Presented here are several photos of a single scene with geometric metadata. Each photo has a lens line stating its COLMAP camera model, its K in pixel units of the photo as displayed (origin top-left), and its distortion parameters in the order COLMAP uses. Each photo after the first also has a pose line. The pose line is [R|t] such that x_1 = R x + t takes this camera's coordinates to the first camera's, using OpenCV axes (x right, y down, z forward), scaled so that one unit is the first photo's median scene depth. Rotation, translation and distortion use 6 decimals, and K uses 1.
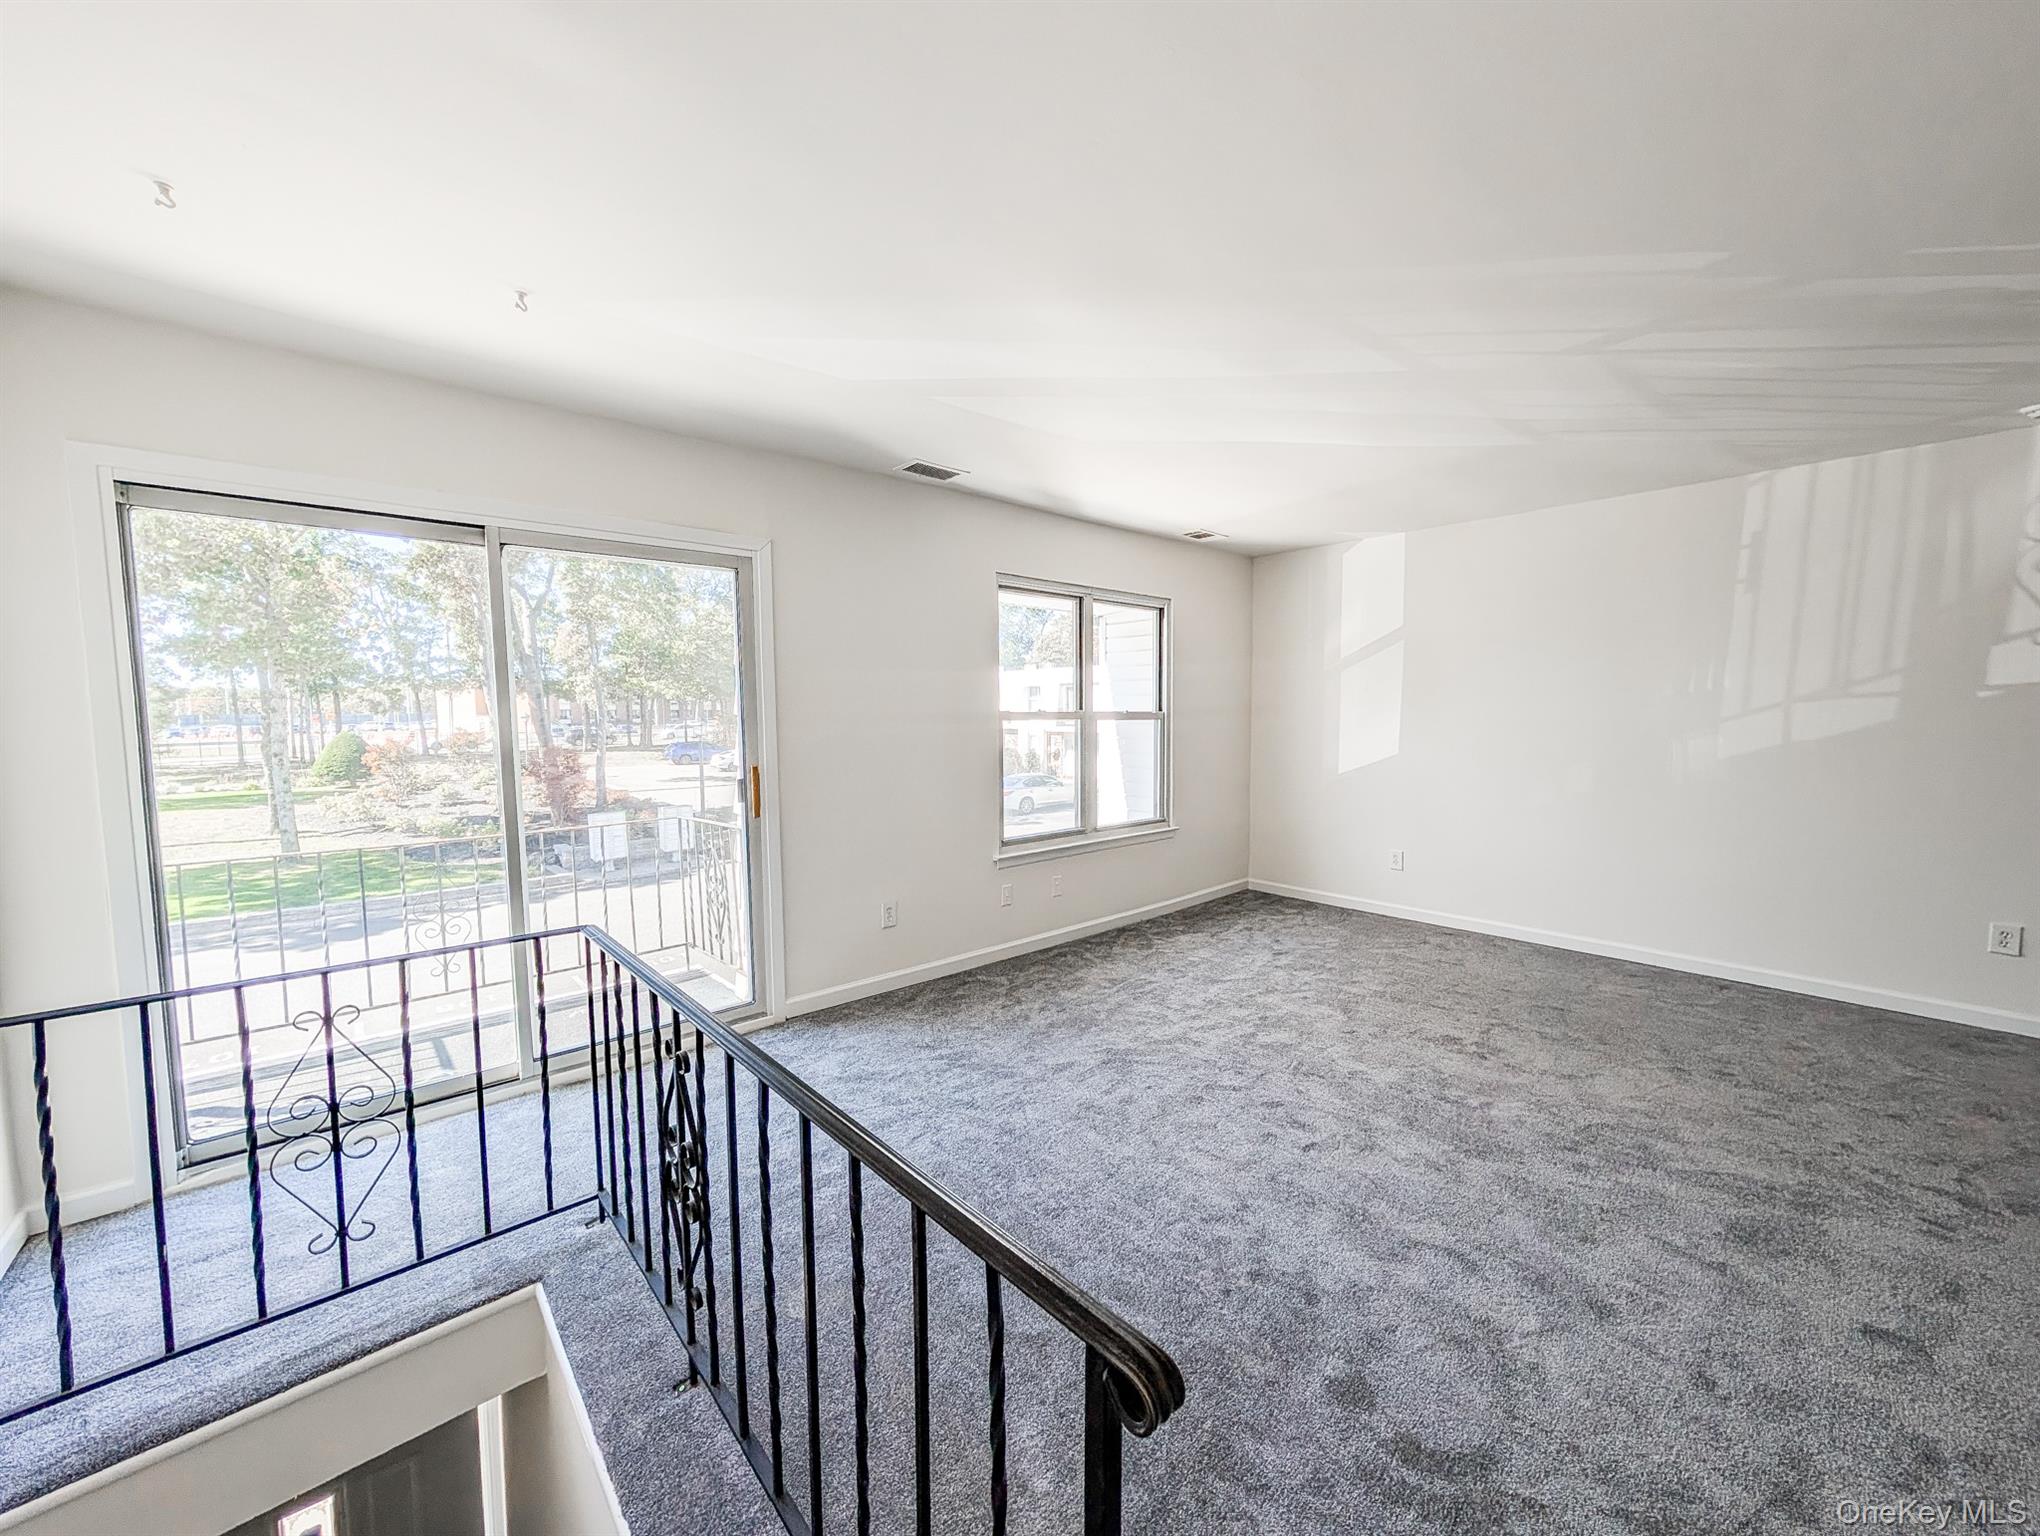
lens RADIAL K [[767.2, 0, 1020.0], [0, 767.2, 768.0], [0, 0, 1]] dist [0.000124, -0.000101]
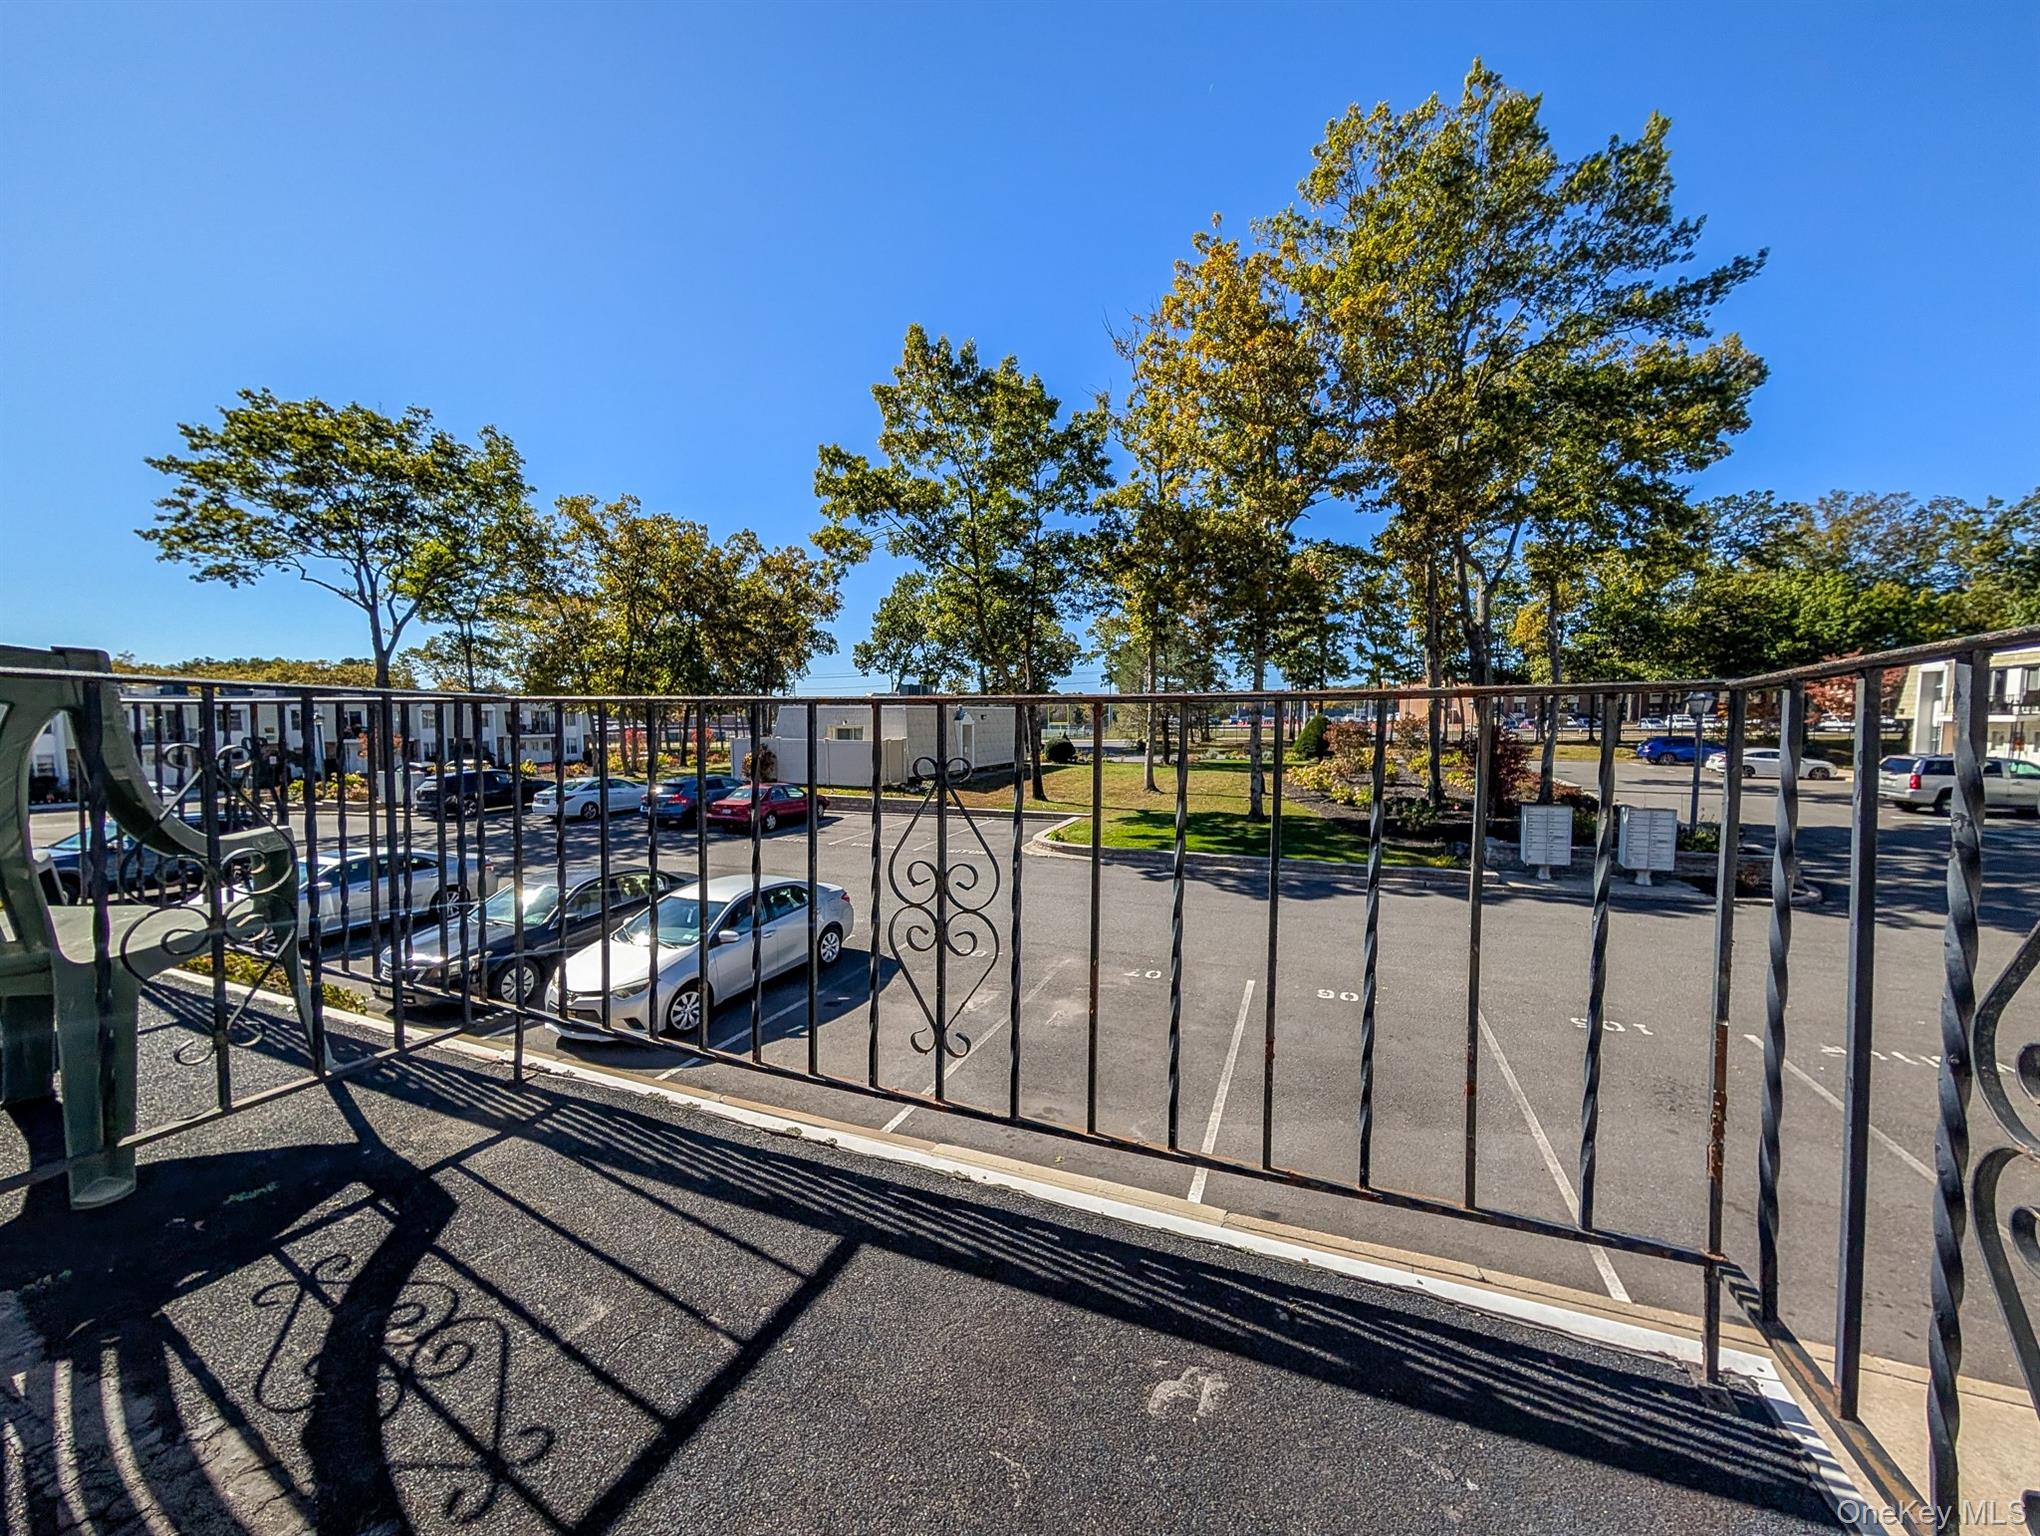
lens RADIAL K [[798.3, 0, 1020.0], [0, 798.3, 768.0], [0, 0, 1]] dist [0.002194, 0.000068]
pose [[0.460633, 0.069878, -0.884836, -0.043192], [-0.067167, 0.996782, 0.043752, 0.014001], [0.885046, 0.039278, 0.463844, 0.094030]]
